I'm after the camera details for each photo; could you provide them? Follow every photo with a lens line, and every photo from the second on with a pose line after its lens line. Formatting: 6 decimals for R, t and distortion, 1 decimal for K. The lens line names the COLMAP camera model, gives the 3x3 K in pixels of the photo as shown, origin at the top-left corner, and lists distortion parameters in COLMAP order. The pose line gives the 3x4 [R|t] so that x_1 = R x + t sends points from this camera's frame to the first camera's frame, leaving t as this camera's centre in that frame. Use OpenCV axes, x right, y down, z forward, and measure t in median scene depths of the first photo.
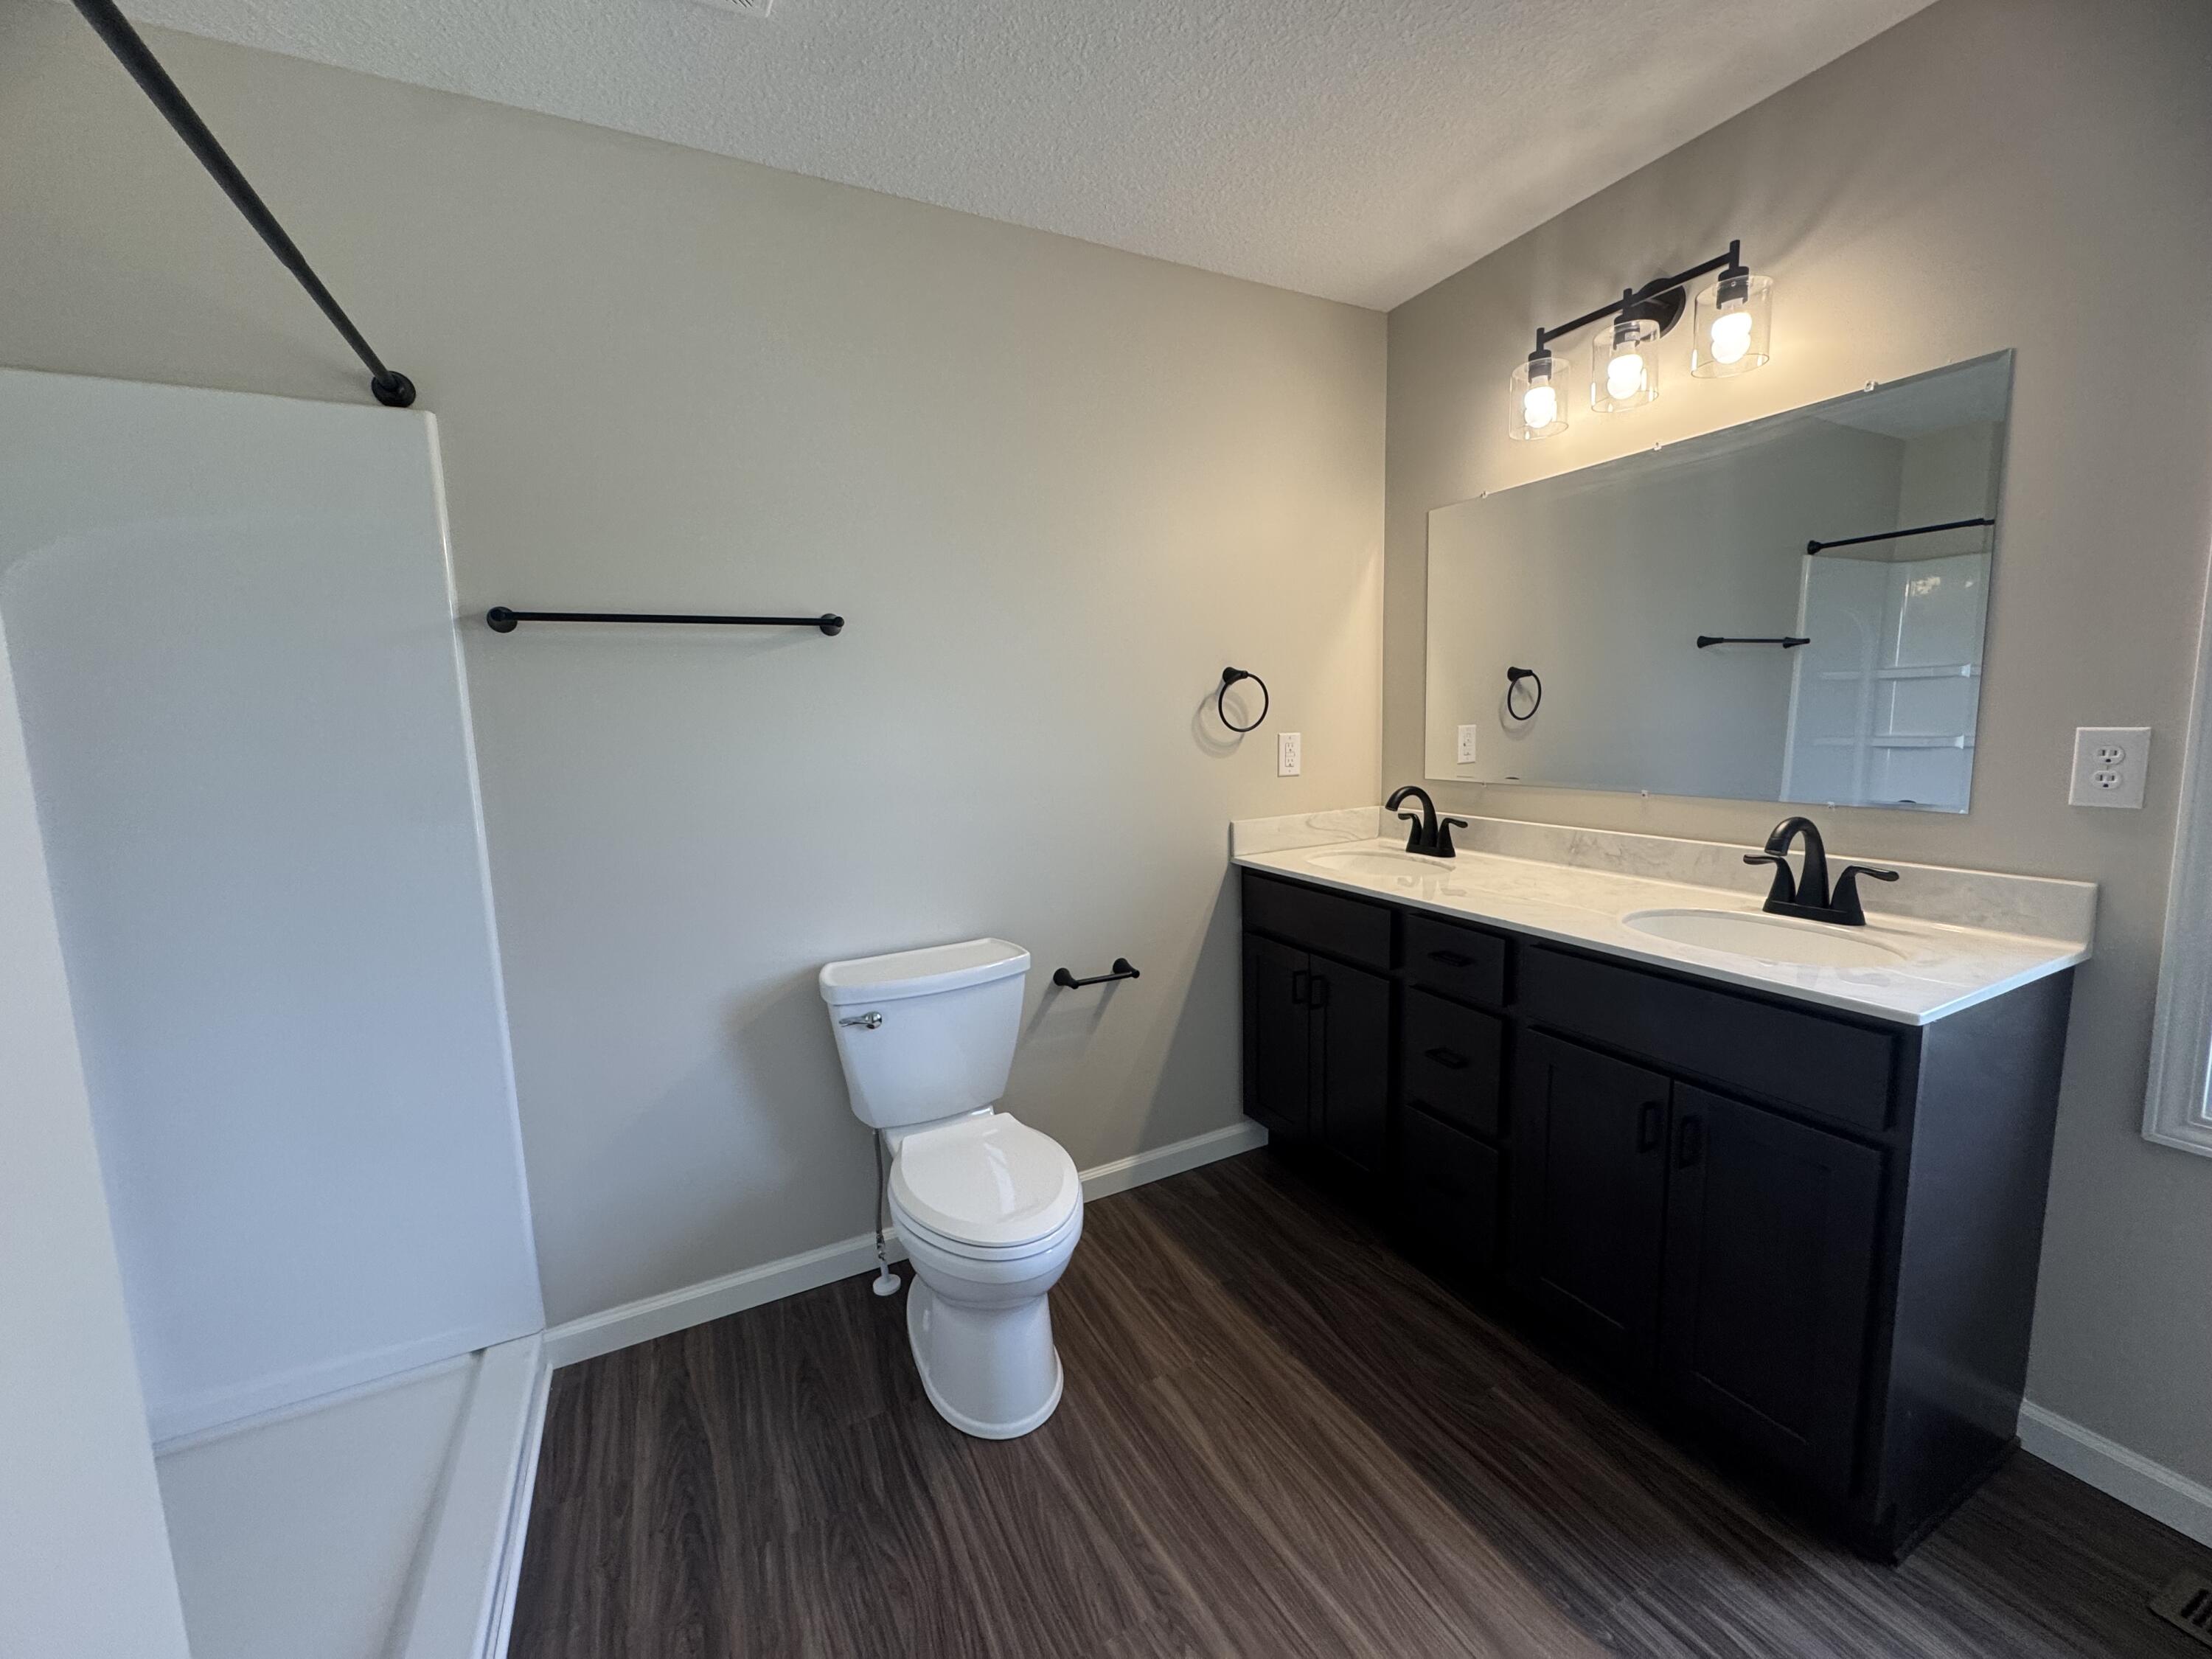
lens RADIAL K [[881.0, 0, 1102.5], [0, 881.0, 829.4], [0, 0, 1]] dist [-0.002326, 0.000305]
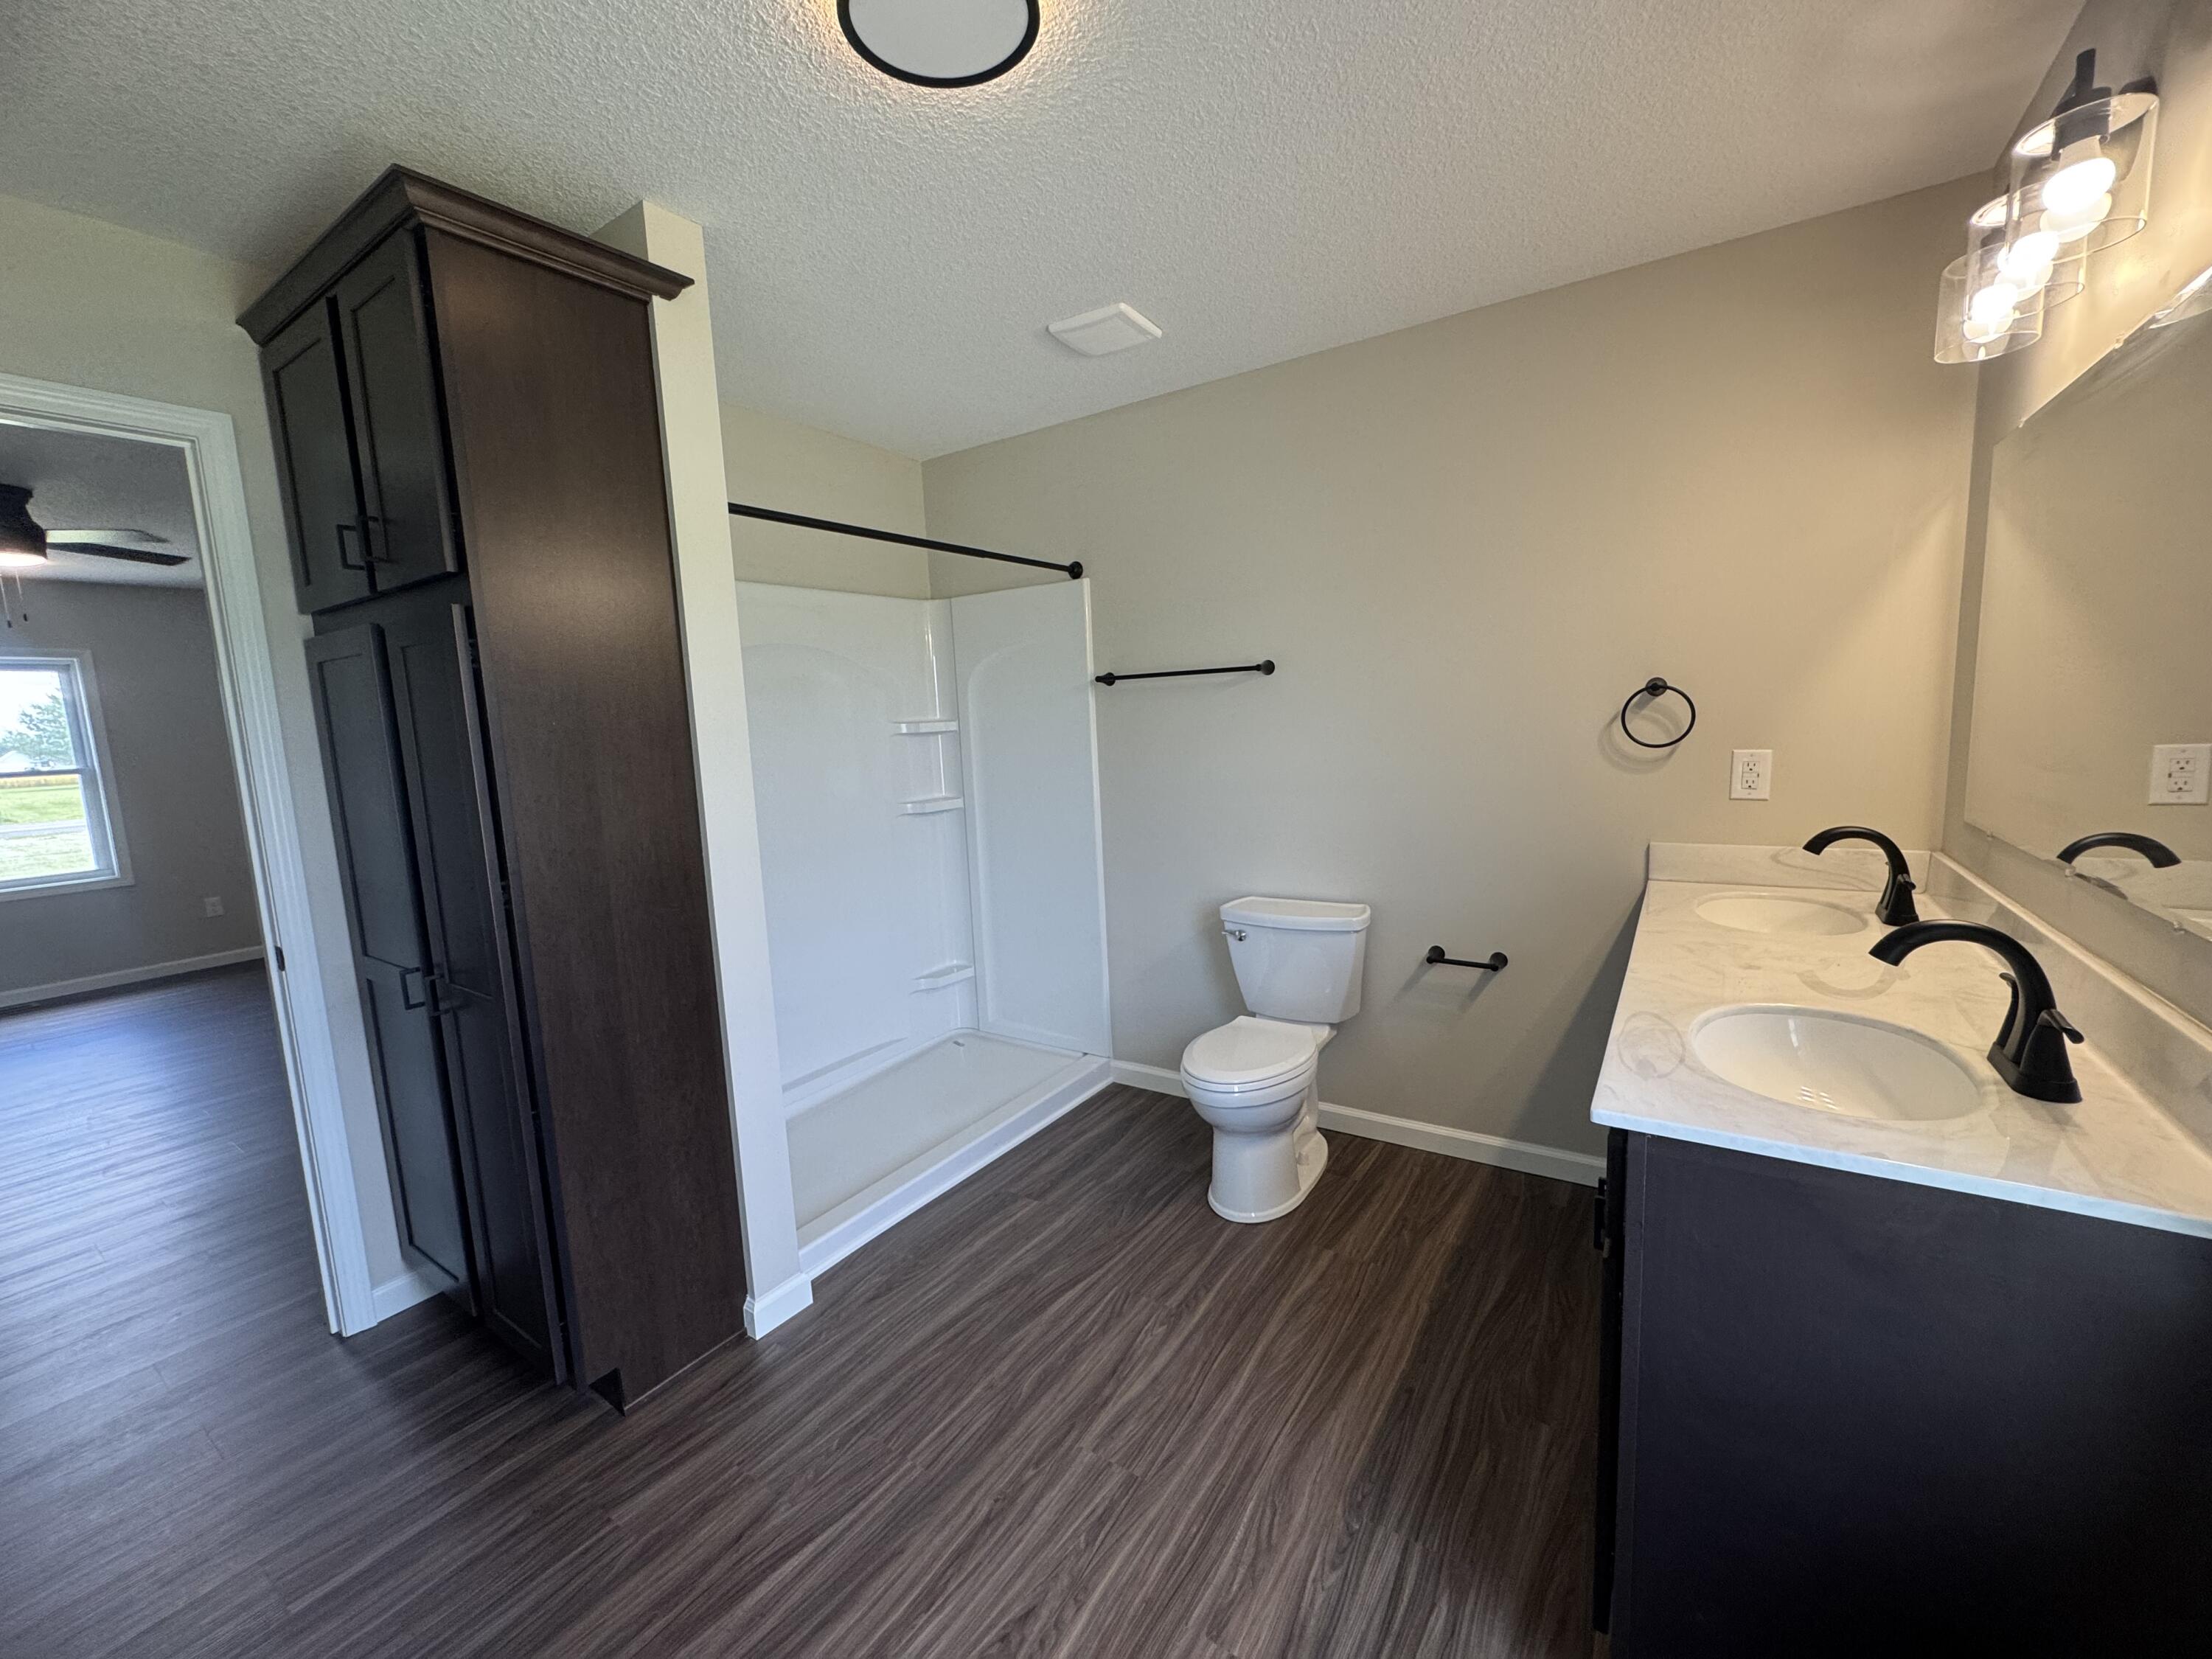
lens RADIAL K [[881.0, 0, 1104.0], [0, 881.0, 828.1], [0, 0, 1]] dist [-0.002326, 0.000305]
pose [[0.494520, 0.121063, -0.860694, 1.244015], [-0.082229, 0.992327, 0.092332, -0.117751], [0.865268, 0.025113, 0.500681, 0.057286]]
